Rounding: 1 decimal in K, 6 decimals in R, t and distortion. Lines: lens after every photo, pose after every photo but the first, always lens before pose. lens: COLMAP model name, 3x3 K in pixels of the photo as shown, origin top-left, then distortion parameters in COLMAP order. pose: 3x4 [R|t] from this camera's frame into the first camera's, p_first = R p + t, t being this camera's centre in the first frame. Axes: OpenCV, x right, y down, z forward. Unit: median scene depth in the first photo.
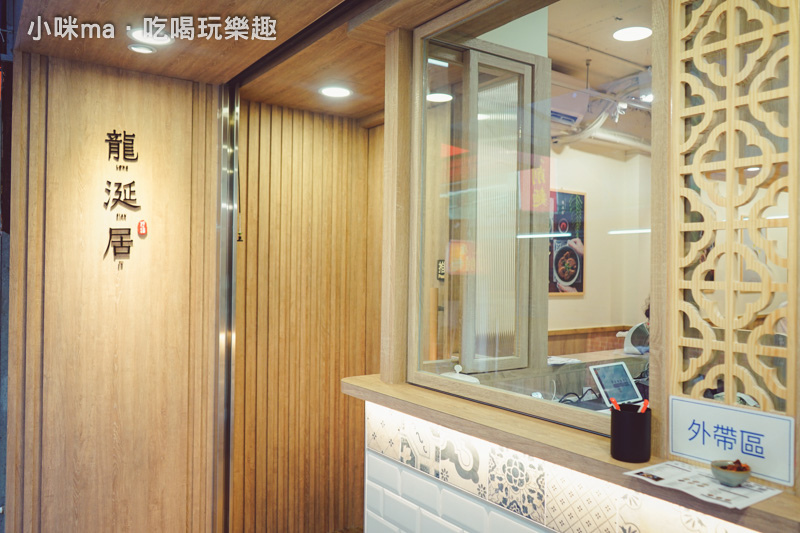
lens RADIAL K [[635.0, 0, 399.5], [0, 635.0, 267.1], [0, 0, 1]] dist [-0.007354, -0.004698]
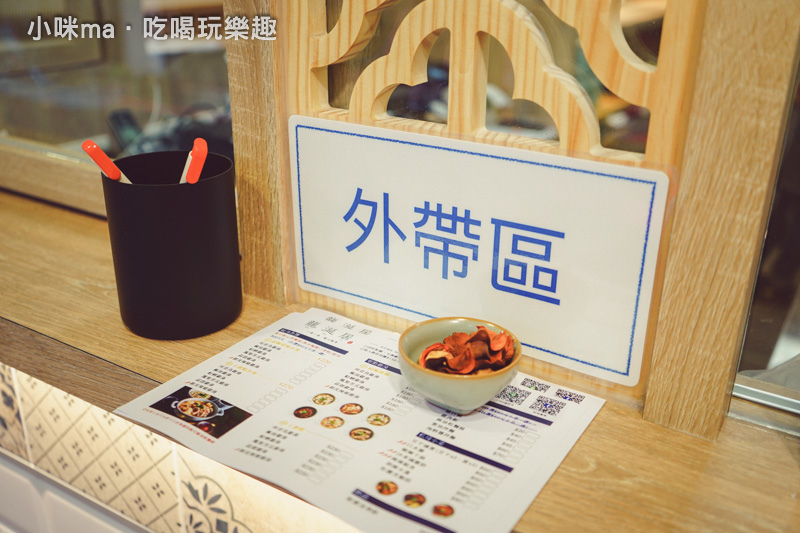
lens RADIAL K [[786.7, 0, 400.2], [0, 786.7, 266.7], [0, 0, 1]] dist [0.008848, 0.000000]
pose [[0.923714, -0.147358, 0.353606, 0.243703], [-0.003338, 0.919926, 0.392079, 0.088918], [-0.383067, -0.363349, 0.849257, 0.464413]]
